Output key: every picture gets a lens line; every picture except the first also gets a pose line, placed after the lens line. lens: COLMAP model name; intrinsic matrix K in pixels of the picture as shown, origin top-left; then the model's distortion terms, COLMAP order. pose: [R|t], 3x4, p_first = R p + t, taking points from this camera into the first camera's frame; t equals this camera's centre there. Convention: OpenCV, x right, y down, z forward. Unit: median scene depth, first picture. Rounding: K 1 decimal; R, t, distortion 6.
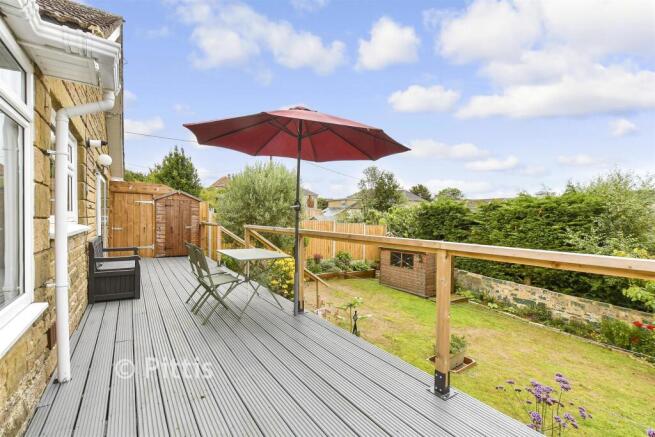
lens RADIAL K [[289.7, 0, 327.0], [0, 289.7, 217.8], [0, 0, 1]] dist [0.000449, 0.000015]
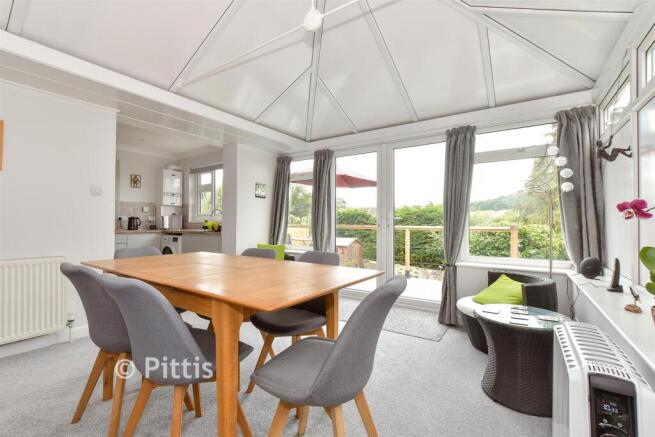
lens RADIAL K [[289.7, 0, 328.1], [0, 289.7, 220.4], [0, 0, 1]] dist [0.000449, 0.000015]
pose [[0.927830, 0.001969, 0.372998, -0.274721], [0.002555, 0.999929, -0.011635, 0.012102], [-0.372995, 0.011749, 0.927759, -0.270739]]
